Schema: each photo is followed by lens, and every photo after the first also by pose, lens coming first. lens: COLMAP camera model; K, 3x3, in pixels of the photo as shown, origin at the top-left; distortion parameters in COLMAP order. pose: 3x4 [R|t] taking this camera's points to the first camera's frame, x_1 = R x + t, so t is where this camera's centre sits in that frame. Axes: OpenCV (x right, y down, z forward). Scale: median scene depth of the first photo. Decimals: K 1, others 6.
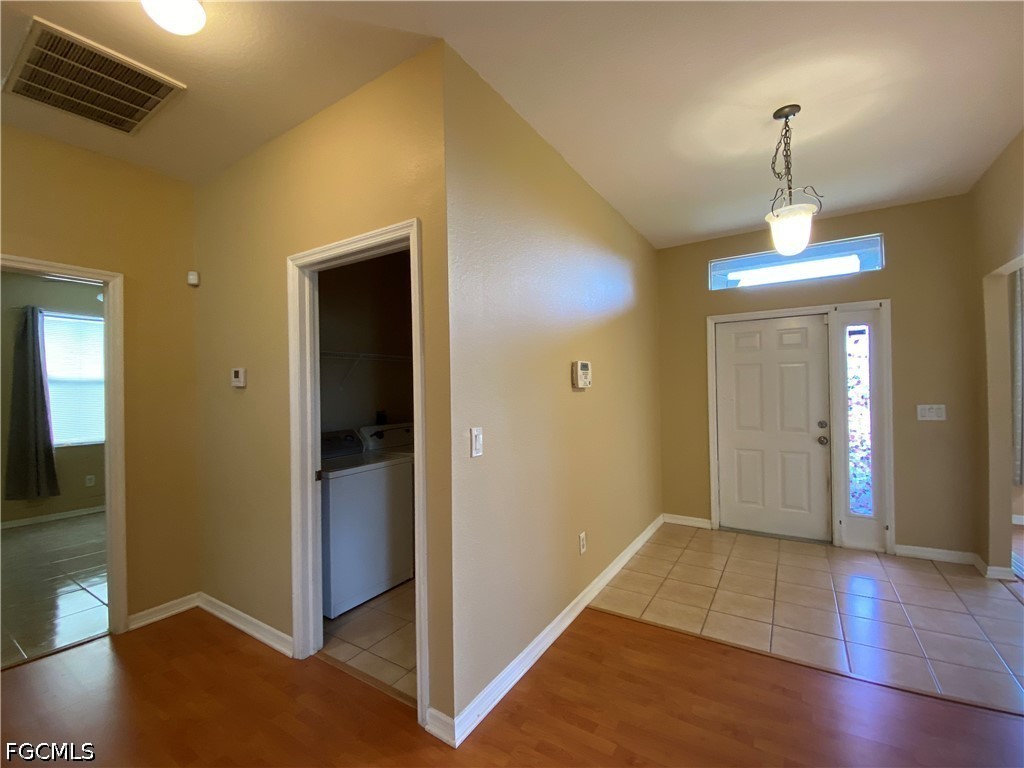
lens RADIAL K [[440.0, 0, 512.0], [0, 440.0, 384.0], [0, 0, 1]] dist [0.002128, -0.012299]
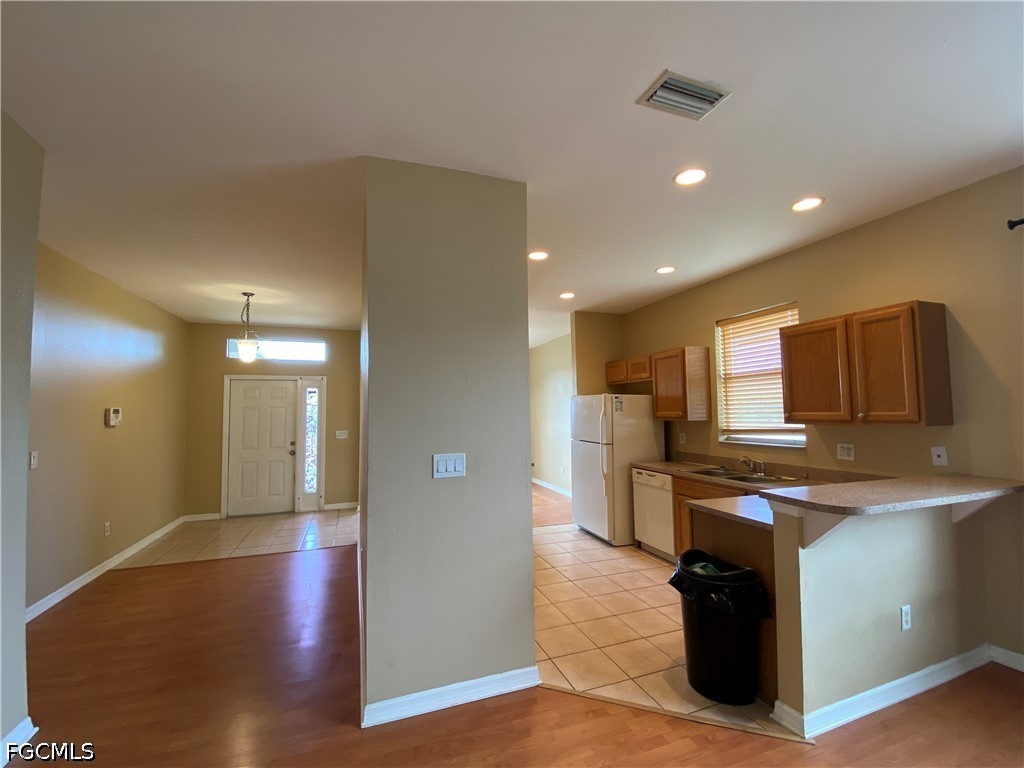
lens RADIAL K [[440.0, 0, 512.0], [0, 440.0, 384.0], [0, 0, 1]] dist [0.002128, -0.012299]
pose [[0.614951, 0.056242, 0.786557, -0.146942], [-0.003093, 0.997618, -0.068916, -0.027040], [-0.788559, 0.039947, 0.613660, -0.792111]]
